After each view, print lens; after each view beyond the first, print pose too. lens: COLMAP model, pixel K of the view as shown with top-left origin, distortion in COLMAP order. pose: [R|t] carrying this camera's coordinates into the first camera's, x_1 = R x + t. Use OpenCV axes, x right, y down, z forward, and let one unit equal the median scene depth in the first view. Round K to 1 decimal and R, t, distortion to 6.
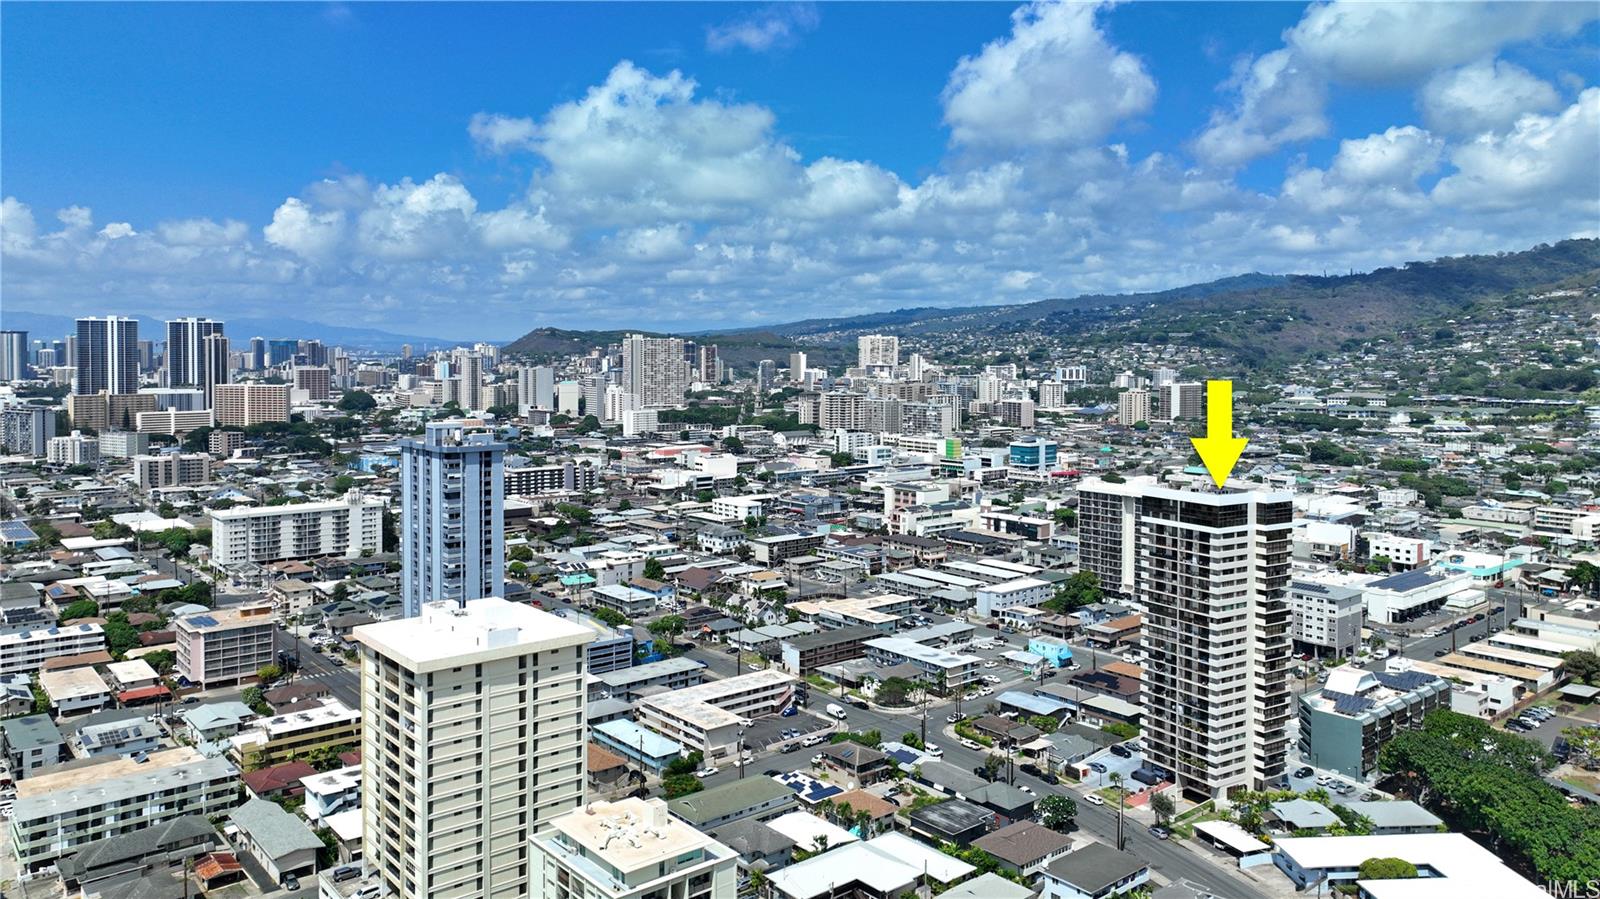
lens RADIAL K [[1118.3, 0, 805.1], [0, 1118.3, 456.5], [0, 0, 1]] dist [0.006157, 0.002065]
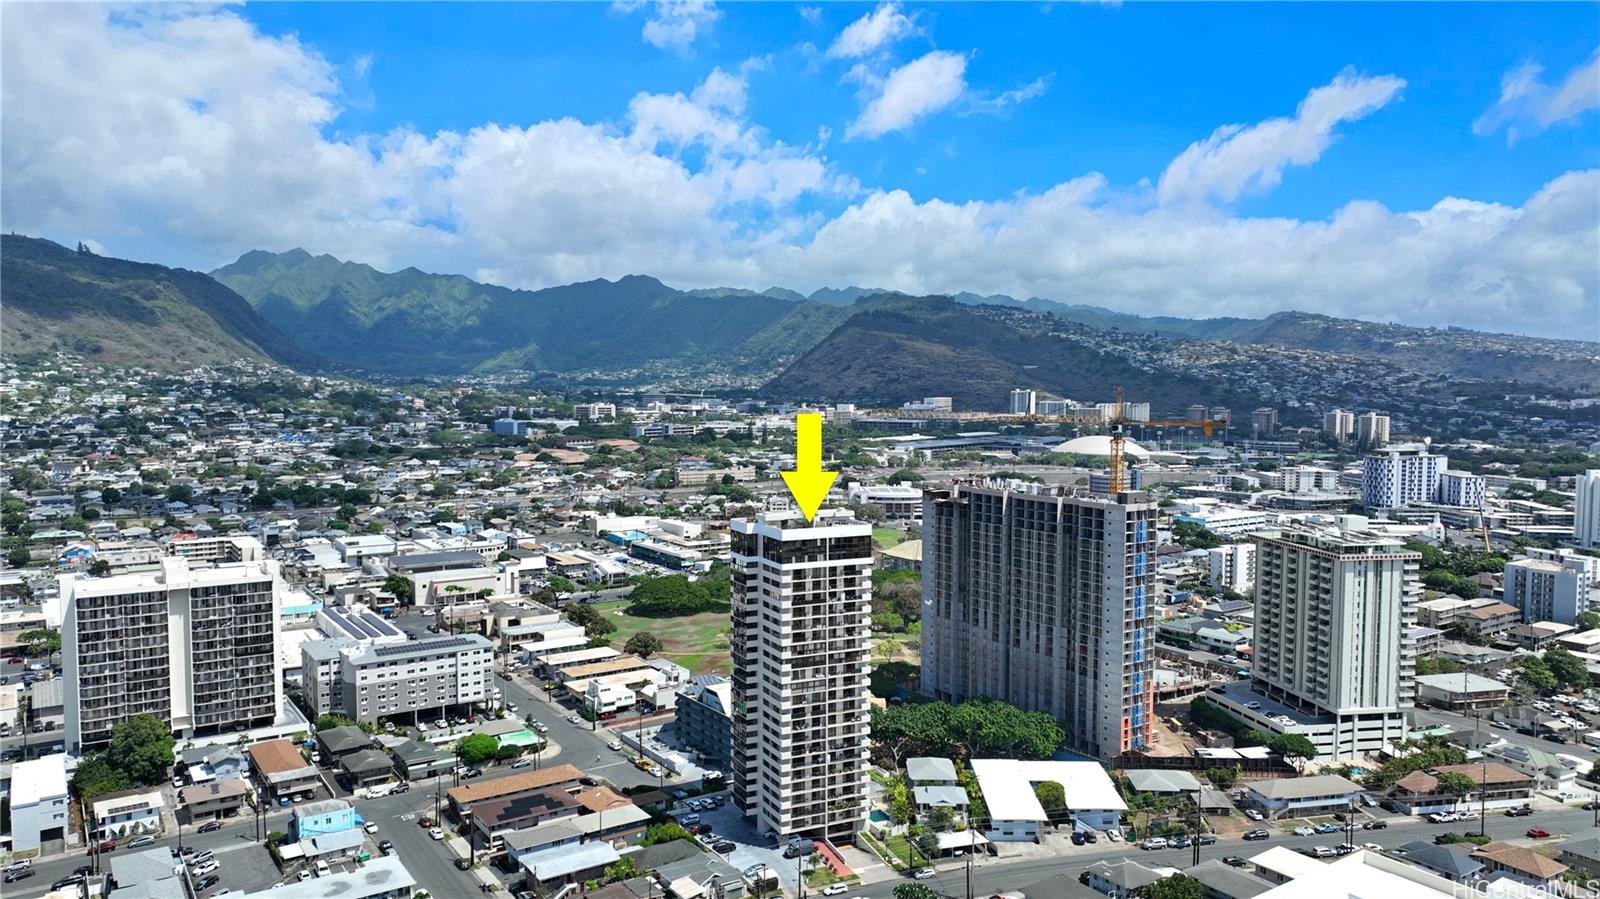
lens RADIAL K [[1118.3, 0, 798.1], [0, 1118.3, 440.4], [0, 0, 1]] dist [0.006157, 0.002065]
pose [[0.093765, -0.047705, 0.994451, -0.601996], [0.087719, 0.995363, 0.039478, -0.082299], [-0.991723, 0.083530, 0.097515, 0.919145]]
